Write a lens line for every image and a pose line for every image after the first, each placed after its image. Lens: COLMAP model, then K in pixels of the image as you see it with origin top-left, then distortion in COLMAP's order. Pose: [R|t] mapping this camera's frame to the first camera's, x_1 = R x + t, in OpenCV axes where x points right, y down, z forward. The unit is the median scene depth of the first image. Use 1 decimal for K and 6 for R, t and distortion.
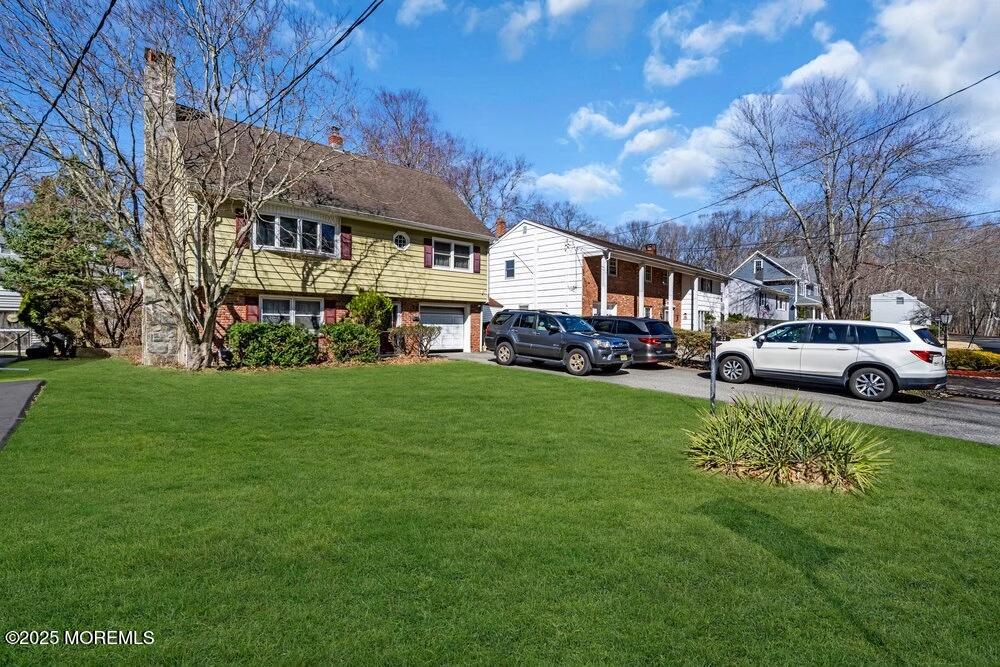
lens RADIAL K [[463.1, 0, 502.5], [0, 463.1, 331.0], [0, 0, 1]] dist [0.027162, 0.000312]
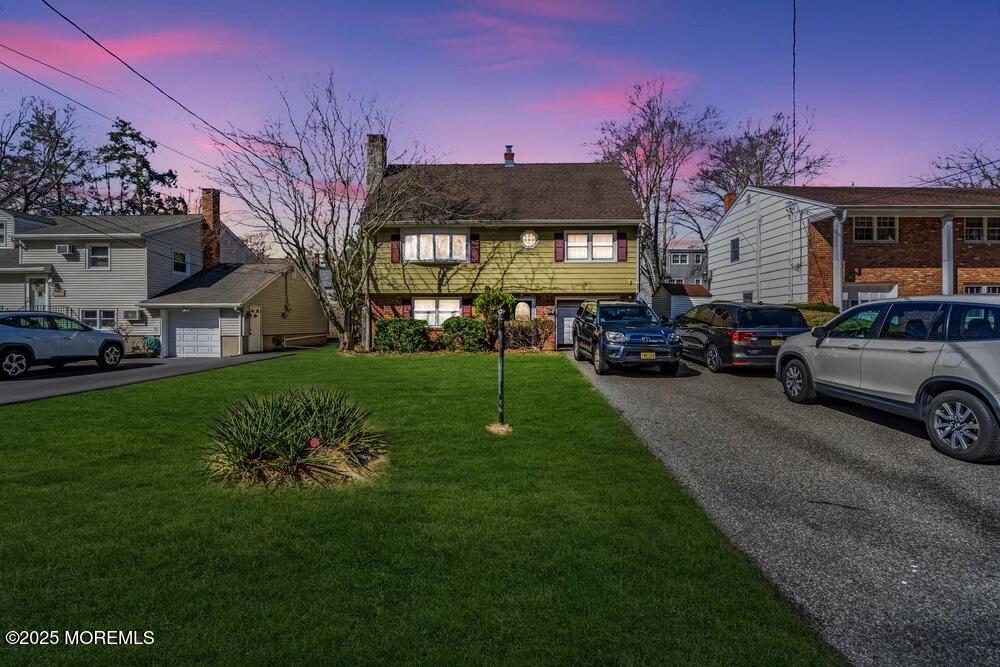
lens RADIAL K [[463.1, 0, 502.5], [0, 463.1, 331.0], [0, 0, 1]] dist [0.027162, 0.000312]
pose [[0.726425, 0.003961, -0.687234, 0.447817], [-0.000054, 0.999984, 0.005707, 0.008186], [0.687246, -0.004108, 0.726413, 0.184000]]
